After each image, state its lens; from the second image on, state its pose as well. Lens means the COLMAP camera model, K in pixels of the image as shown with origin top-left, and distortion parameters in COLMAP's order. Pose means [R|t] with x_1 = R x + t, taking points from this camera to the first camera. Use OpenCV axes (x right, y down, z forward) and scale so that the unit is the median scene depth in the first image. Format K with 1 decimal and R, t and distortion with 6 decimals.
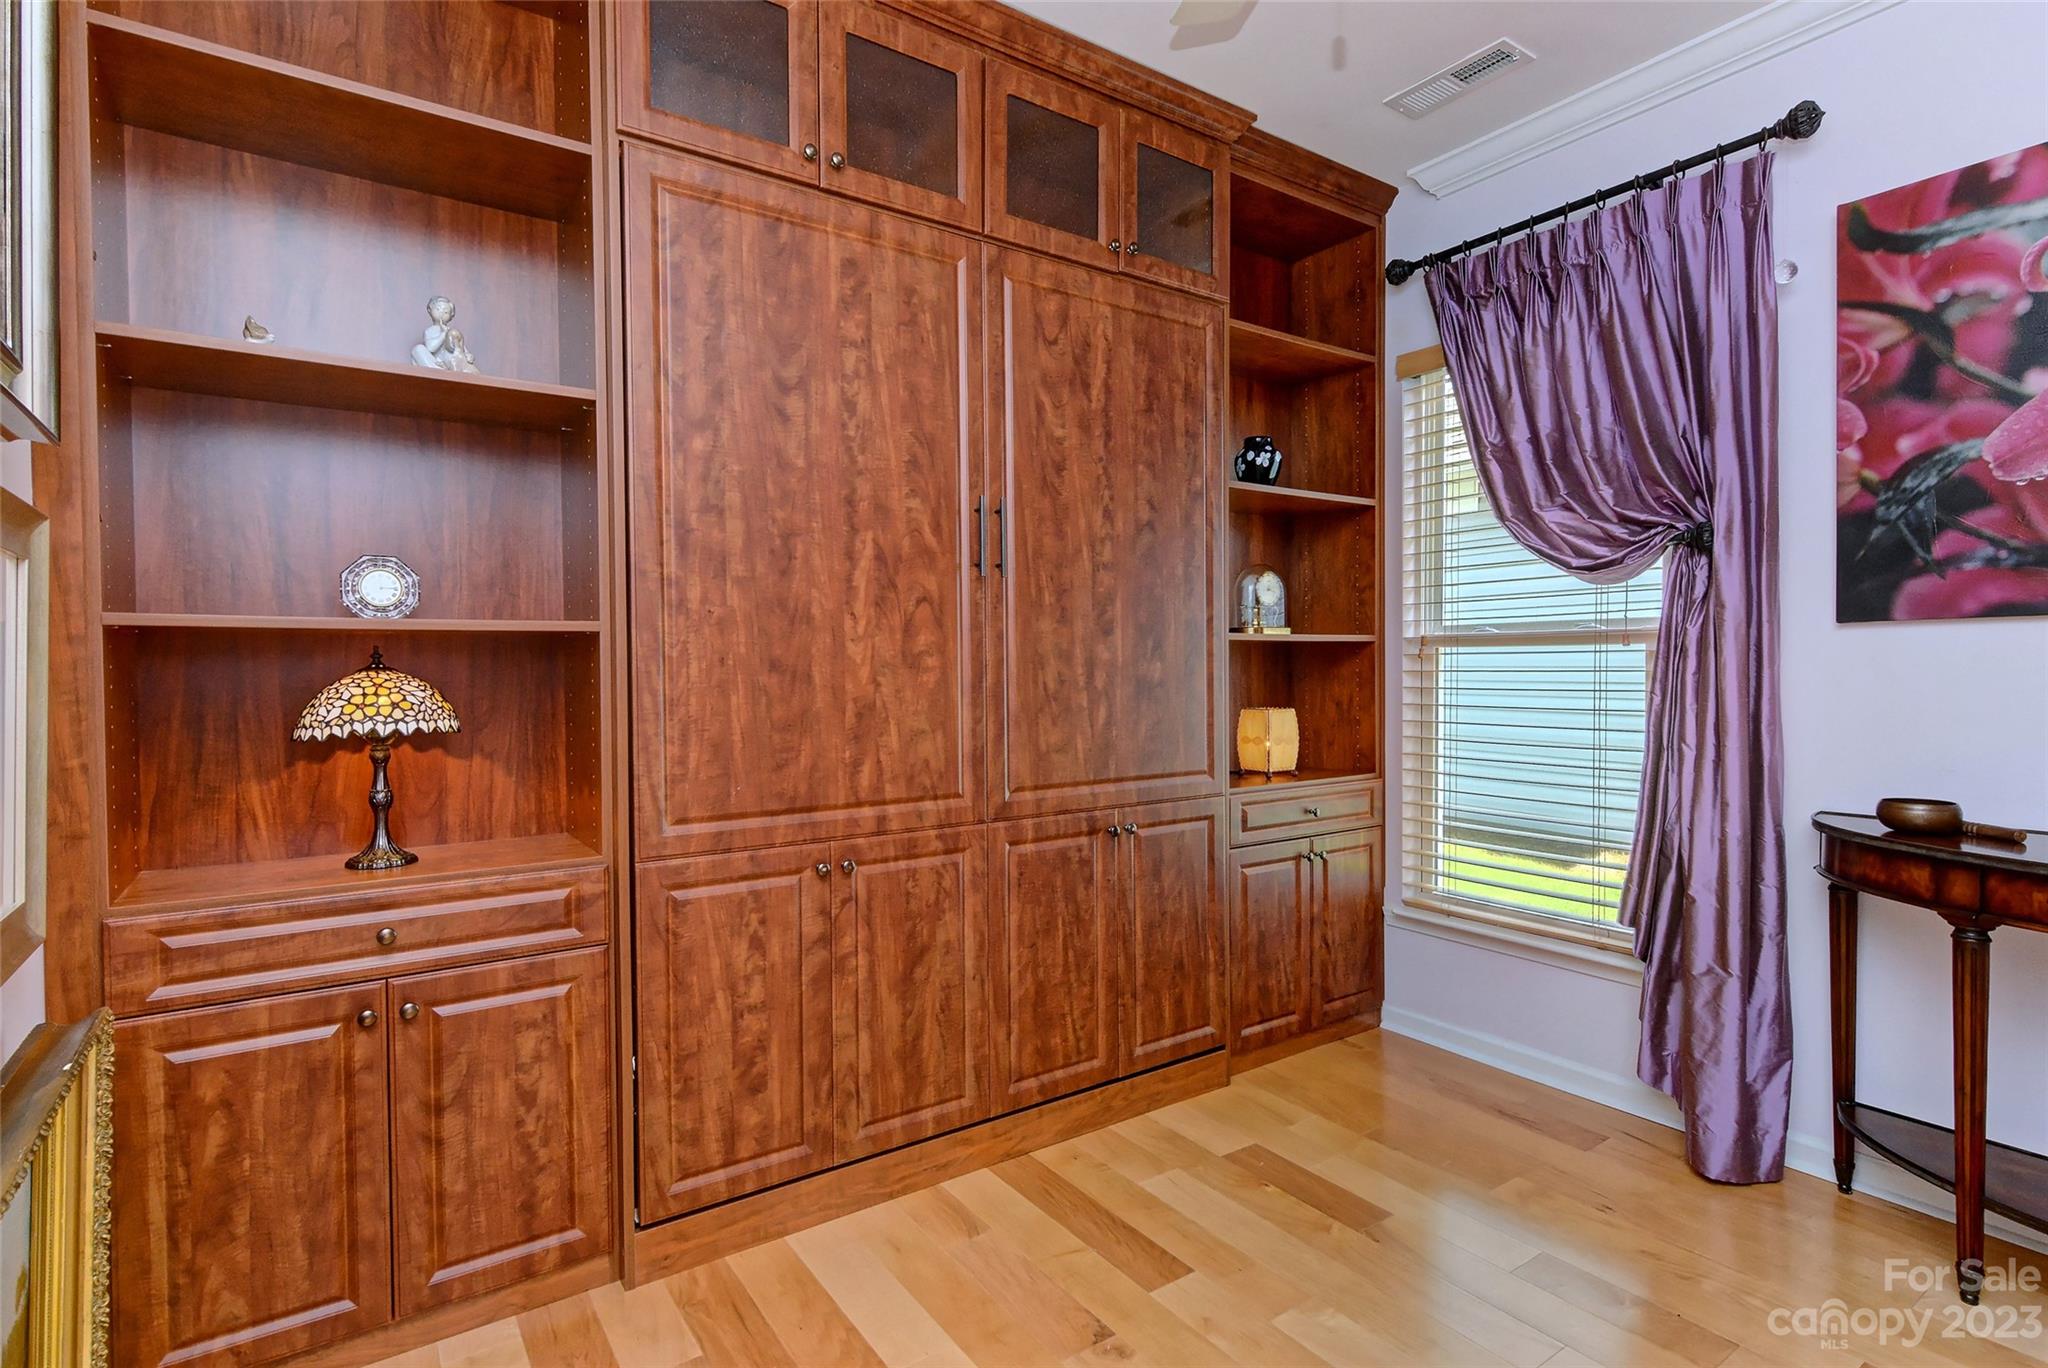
lens RADIAL K [[1020.7, 0, 1024.0], [0, 1020.7, 684.0], [0, 0, 1]] dist [0.003501, -0.001567]
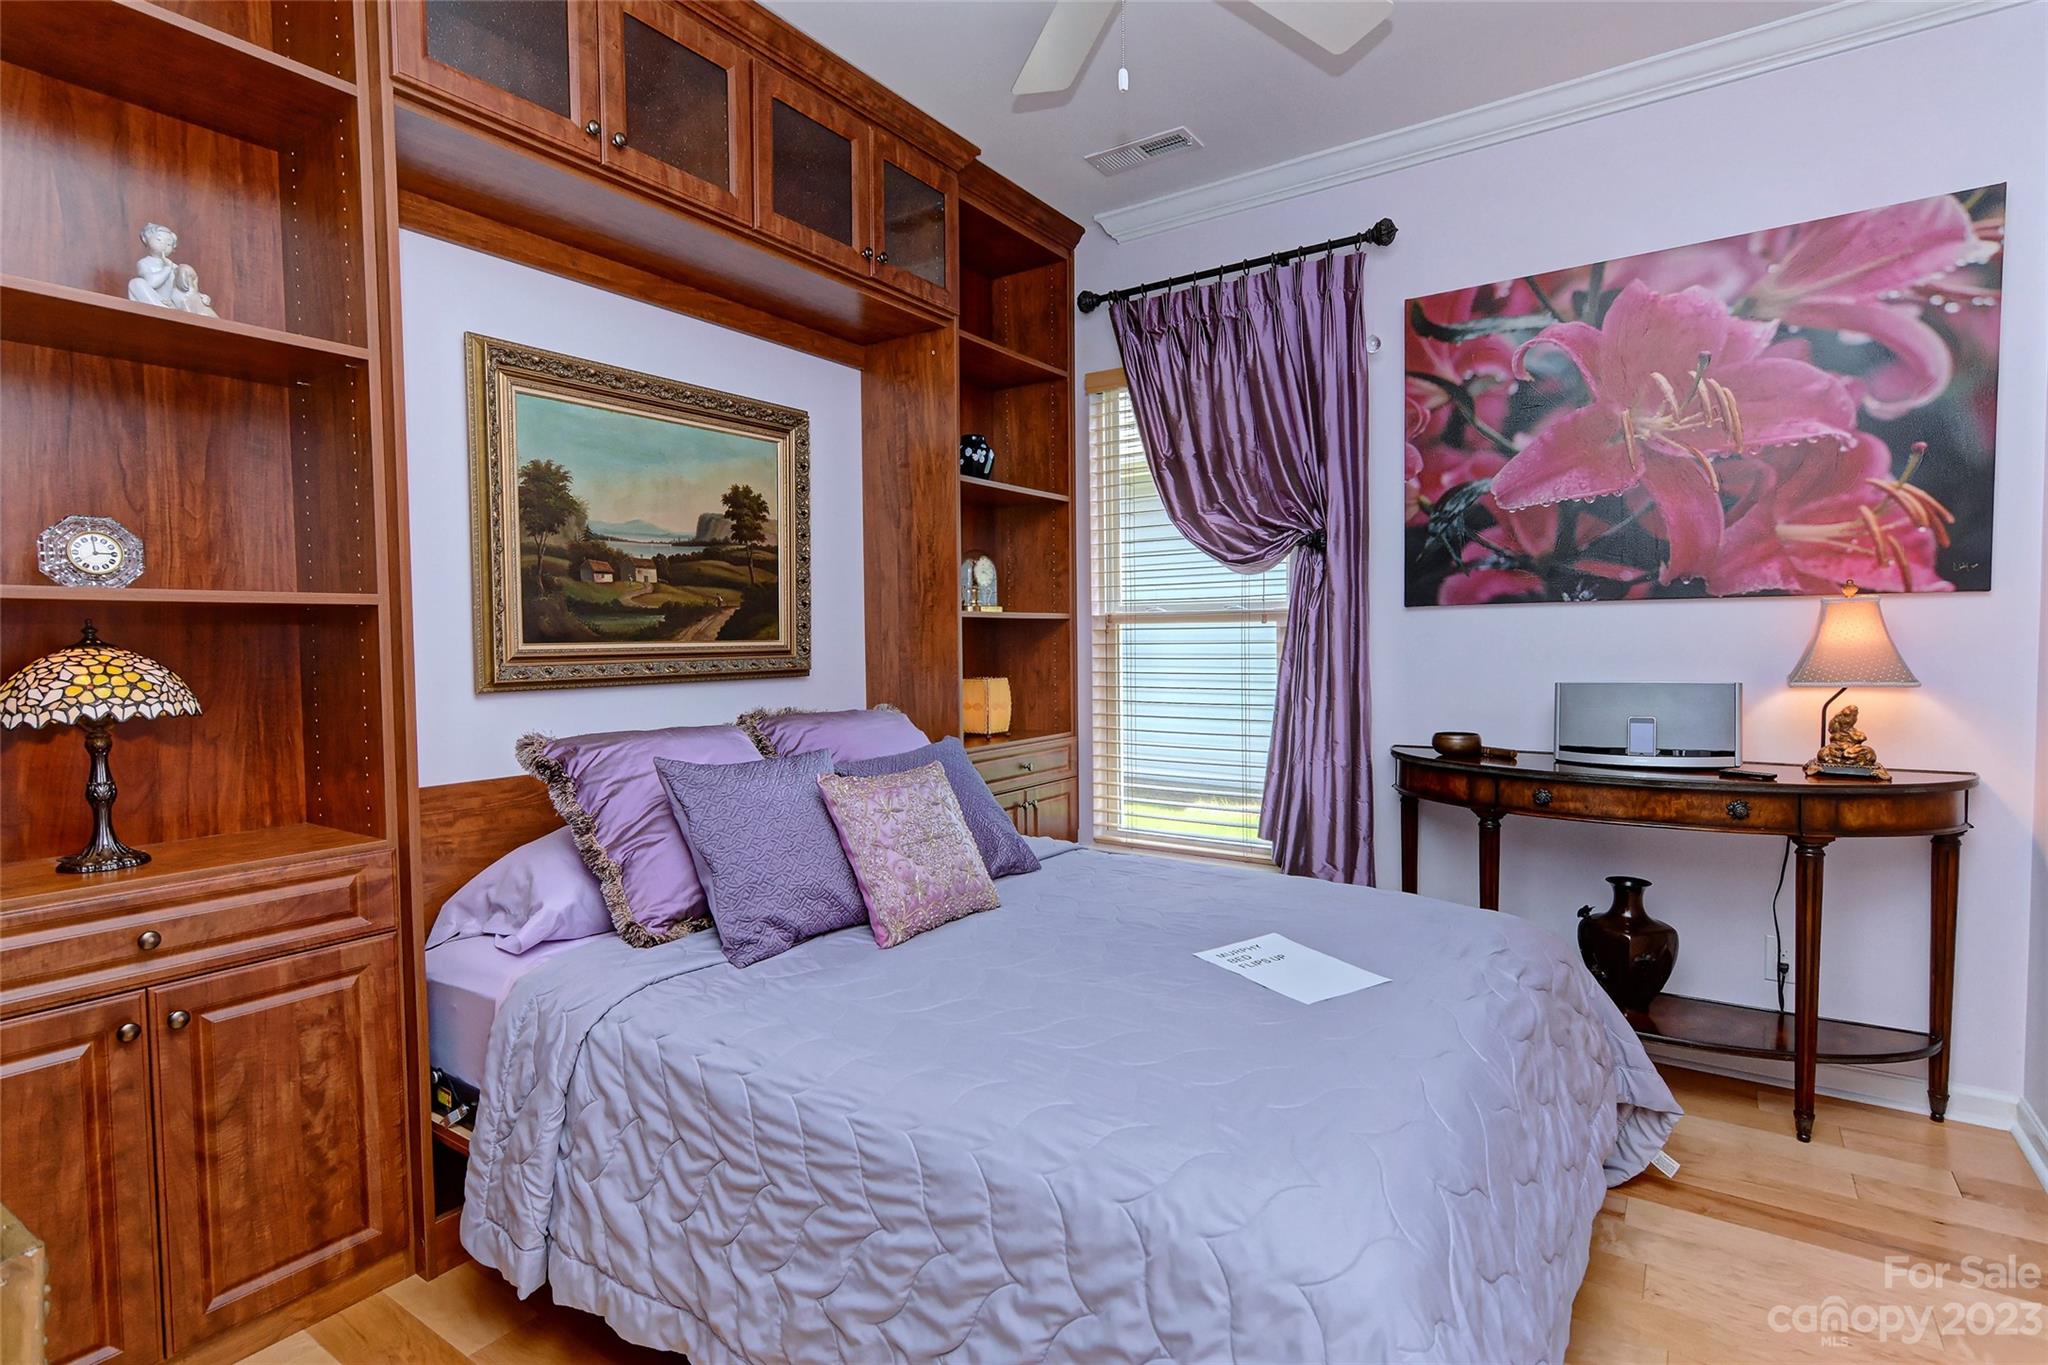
lens RADIAL K [[1020.7, 0, 1024.0], [0, 1020.7, 682.5], [0, 0, 1]] dist [0.003501, -0.001567]
pose [[0.932538, -0.018037, 0.360620, -0.181876], [0.010158, 0.999667, 0.023730, 0.004074], [-0.360928, -0.018466, 0.932411, -0.096488]]
